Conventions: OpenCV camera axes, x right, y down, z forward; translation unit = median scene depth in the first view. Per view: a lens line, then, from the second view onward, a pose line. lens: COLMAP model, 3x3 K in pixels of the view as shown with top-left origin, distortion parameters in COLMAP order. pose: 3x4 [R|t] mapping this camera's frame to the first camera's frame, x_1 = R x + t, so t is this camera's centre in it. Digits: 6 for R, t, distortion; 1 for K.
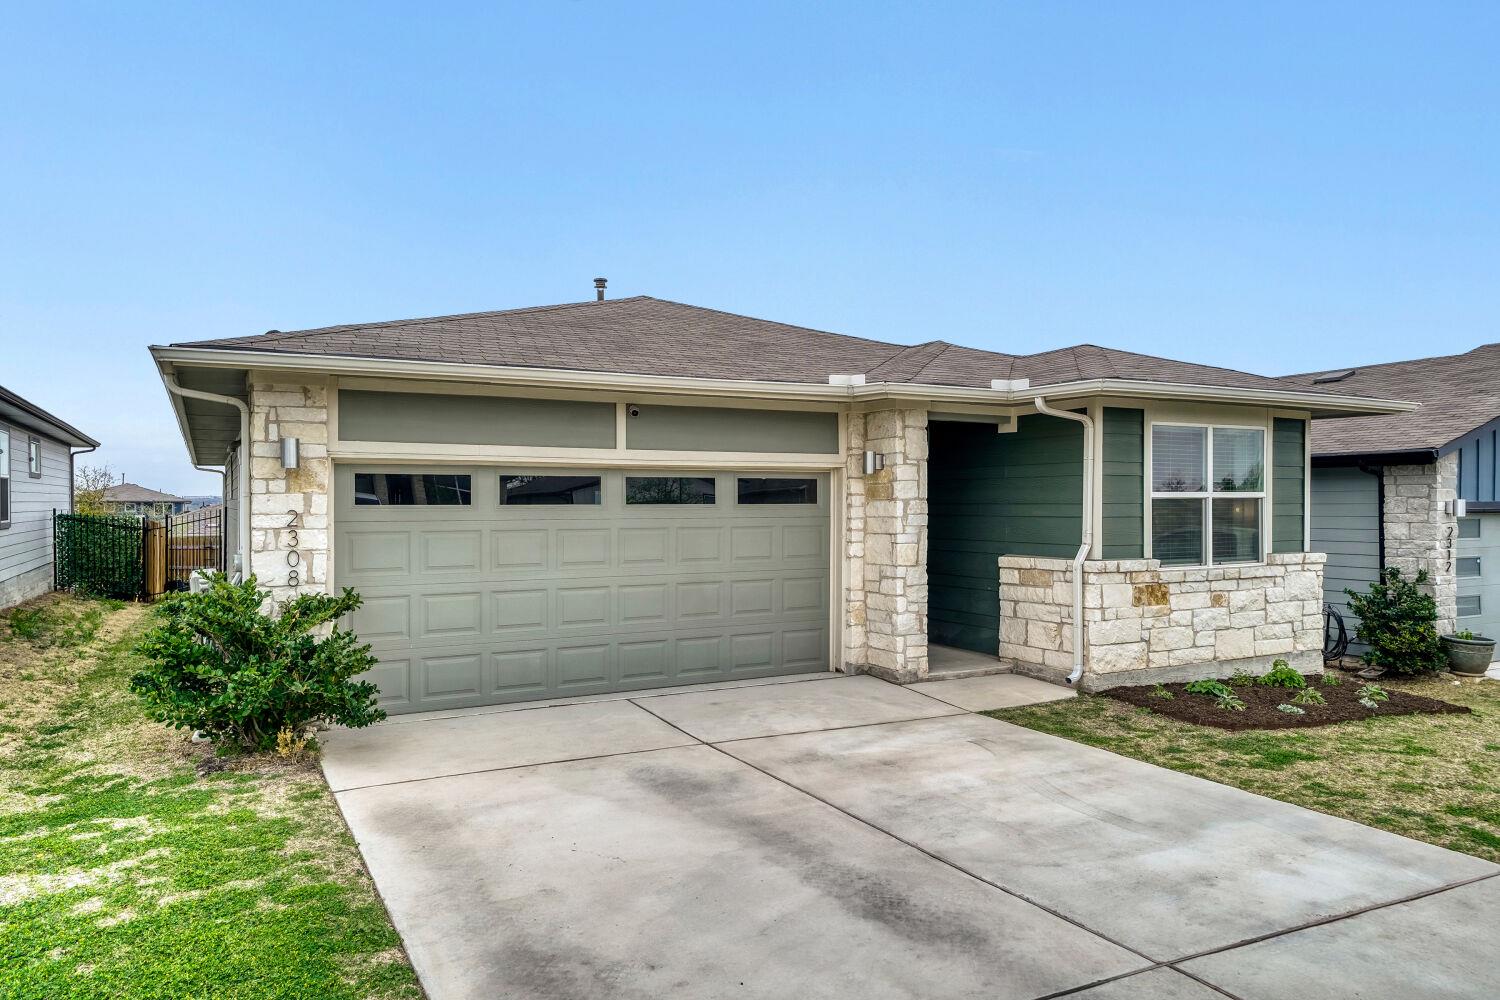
lens RADIAL K [[1019.9, 0, 750.0], [0, 1019.9, 500.0], [0, 0, 1]] dist [0.030037, 0.000959]
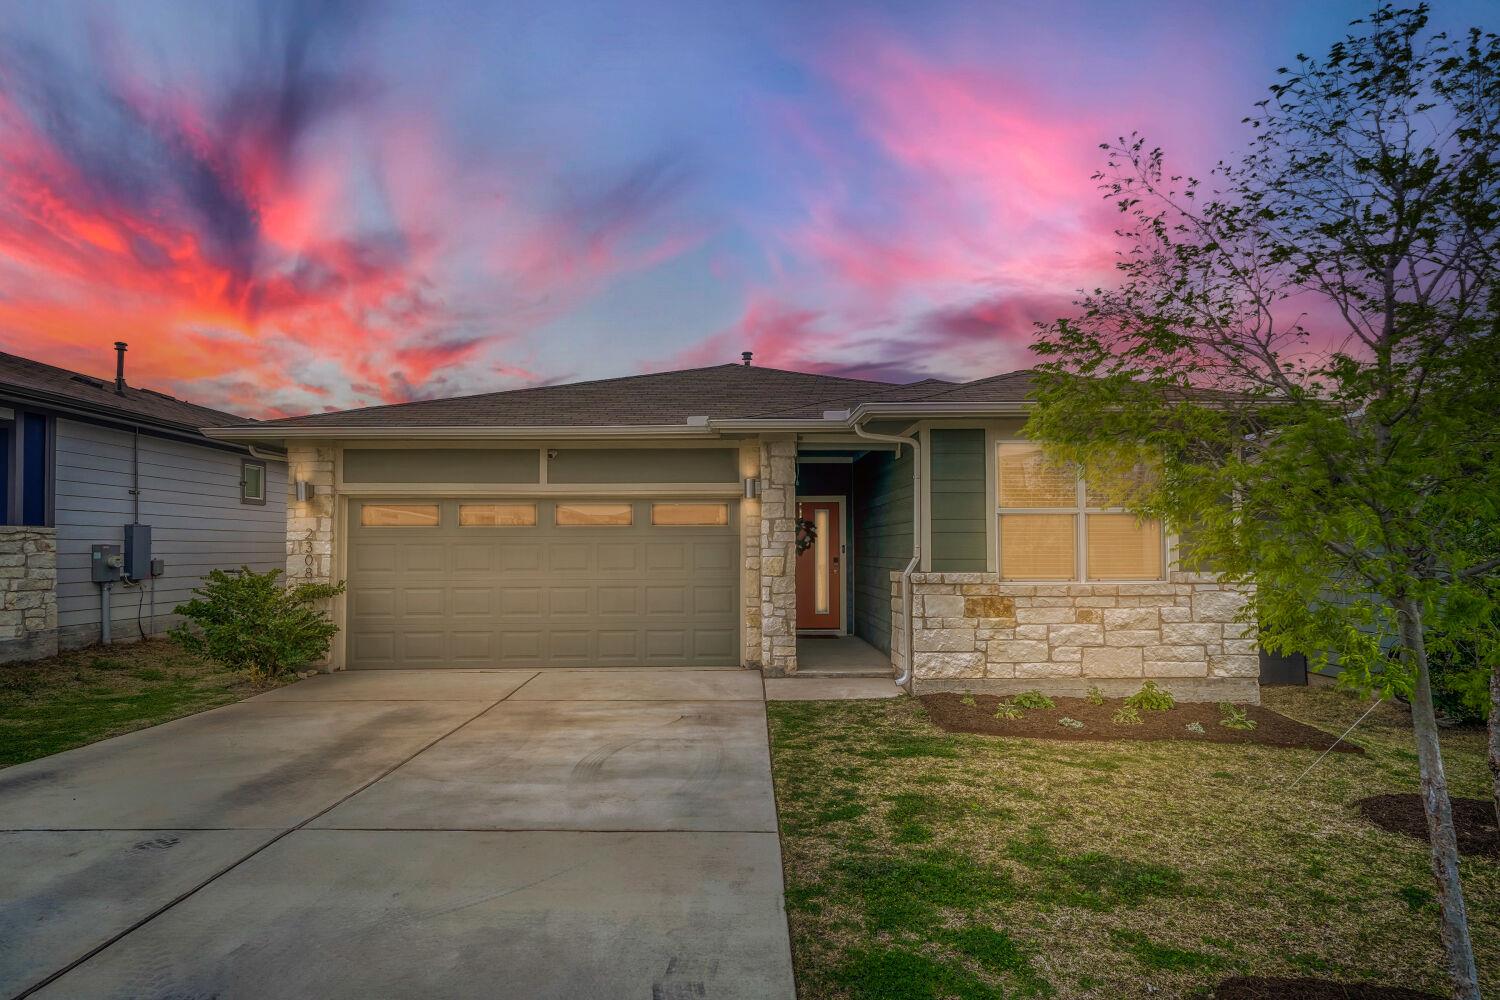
lens RADIAL K [[898.1, 0, 749.5], [0, 898.1, 528.1], [0, 0, 1]] dist [0.034871, -0.000077]
pose [[0.884506, -0.013078, -0.466345, 0.608757], [0.003287, 0.999757, -0.021804, 0.032184], [0.466517, 0.017753, 0.884334, 0.083730]]
